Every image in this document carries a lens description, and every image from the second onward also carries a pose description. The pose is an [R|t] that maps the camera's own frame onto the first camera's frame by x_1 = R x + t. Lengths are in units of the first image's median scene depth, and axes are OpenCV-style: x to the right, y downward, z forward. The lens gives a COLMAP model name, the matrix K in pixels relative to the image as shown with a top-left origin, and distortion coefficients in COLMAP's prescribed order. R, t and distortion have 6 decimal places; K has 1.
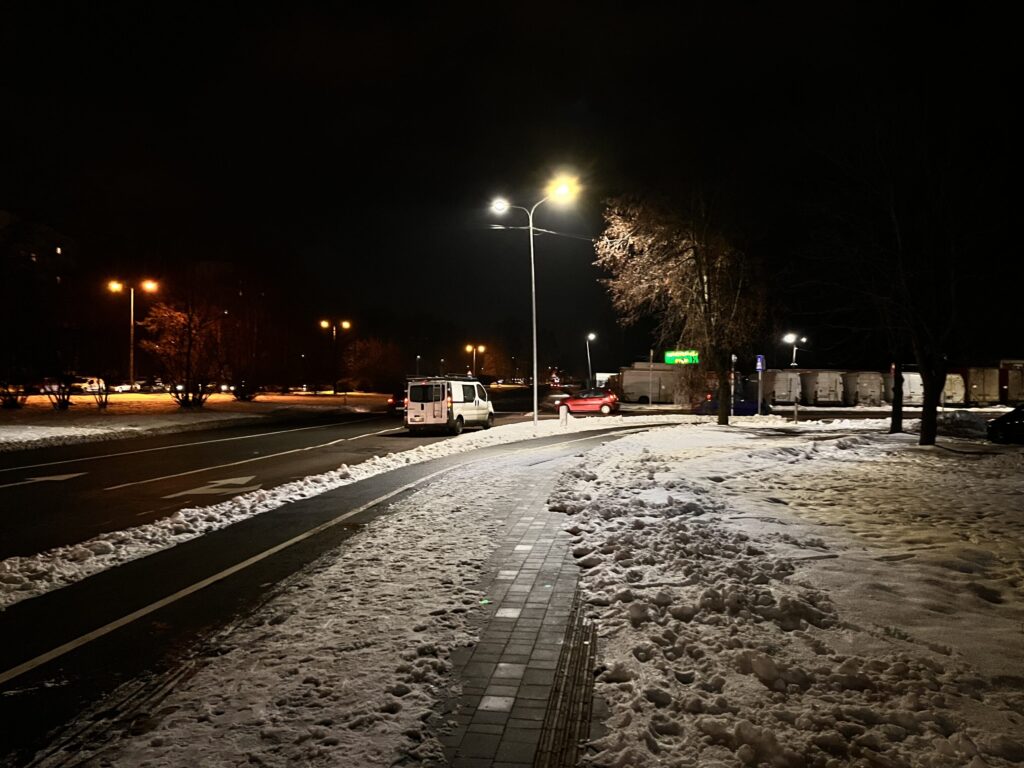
lens RADIAL K [[737.2, 0, 512.0], [0, 737.2, 384.0], [0, 0, 1]] dist [0.002744, -0.001248]
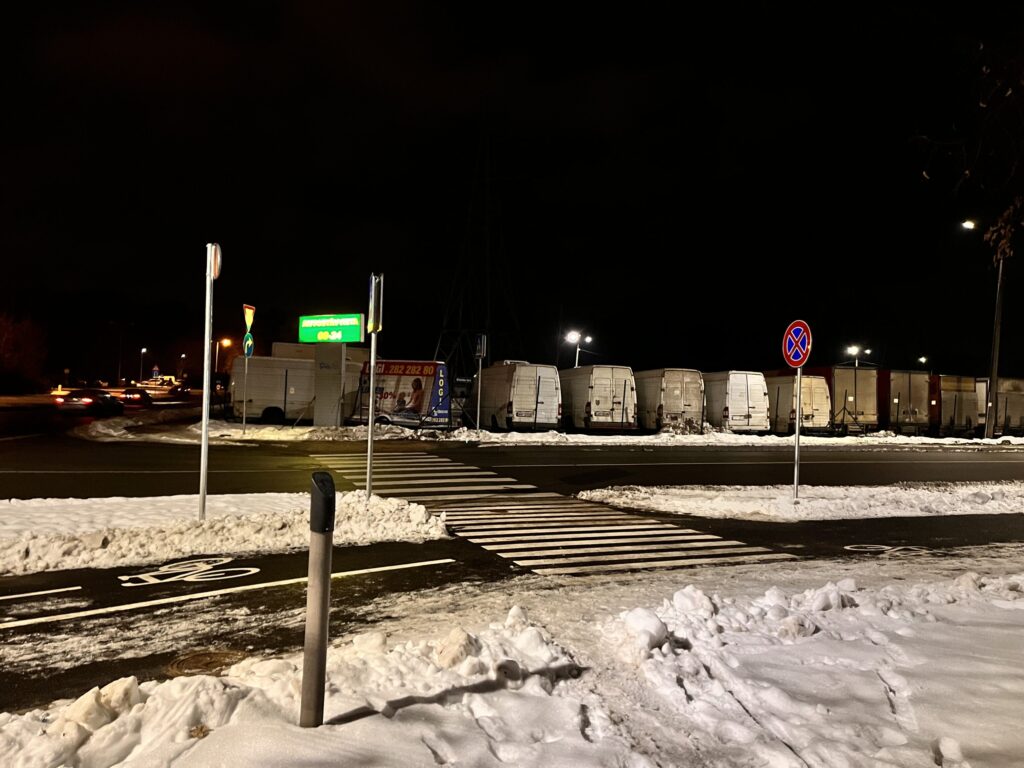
lens RADIAL K [[737.2, 0, 512.0], [0, 737.2, 384.0], [0, 0, 1]] dist [0.002744, -0.001248]
pose [[0.964611, 0.020944, 0.262843, 0.221814], [-0.018983, 0.999770, -0.009996, 0.002554], [-0.262992, 0.004652, 0.964787, 0.510093]]
